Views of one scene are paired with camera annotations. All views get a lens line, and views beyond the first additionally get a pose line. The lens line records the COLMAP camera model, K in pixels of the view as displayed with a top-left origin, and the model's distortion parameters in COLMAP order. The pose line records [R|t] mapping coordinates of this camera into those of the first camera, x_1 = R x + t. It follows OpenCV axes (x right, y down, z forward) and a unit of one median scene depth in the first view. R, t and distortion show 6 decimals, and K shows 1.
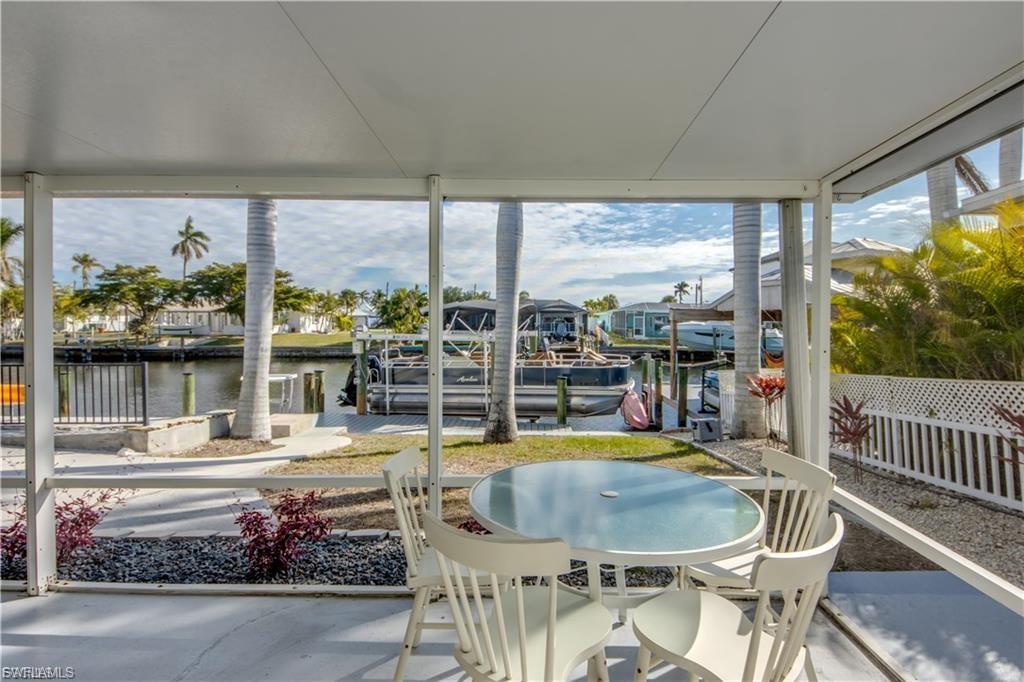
lens RADIAL K [[498.0, 0, 563.4], [0, 498.0, 327.9], [0, 0, 1]] dist [-0.001398, -0.012899]
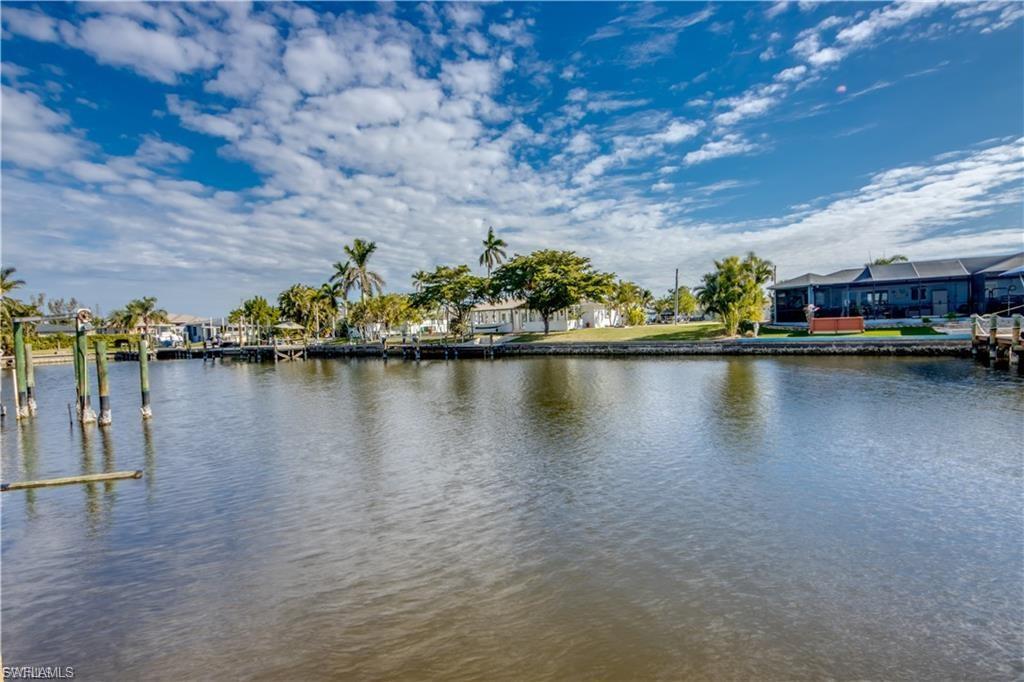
lens RADIAL K [[457.1, 0, 517.4], [0, 457.1, 342.2], [0, 0, 1]] dist [0.056088, -0.048087]
pose [[0.830311, -0.017423, -0.557028, -0.222058], [0.033939, 0.999237, 0.019334, 0.018465], [0.556266, -0.034959, 0.830269, 0.277037]]
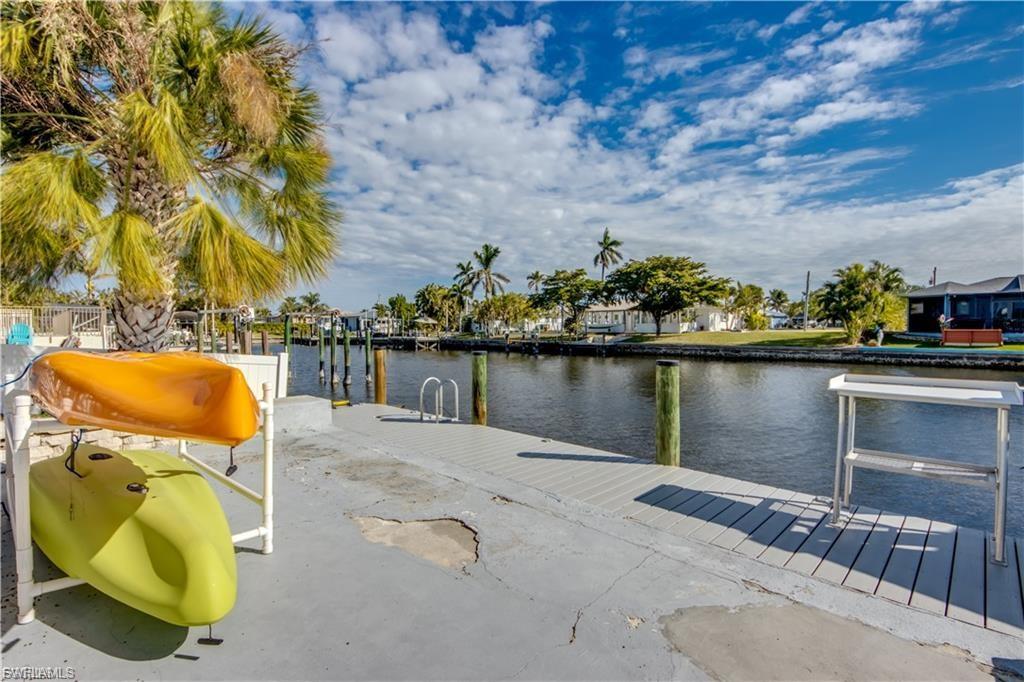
lens RADIAL K [[478.8, 0, 514.1], [0, 478.8, 342.7], [0, 0, 1]] dist [0.045475, -0.030629]
pose [[0.677372, 0.014756, -0.735493, -0.151148], [-0.001146, 0.999819, 0.019003, 0.017931], [0.735640, -0.012029, 0.677266, 0.172960]]
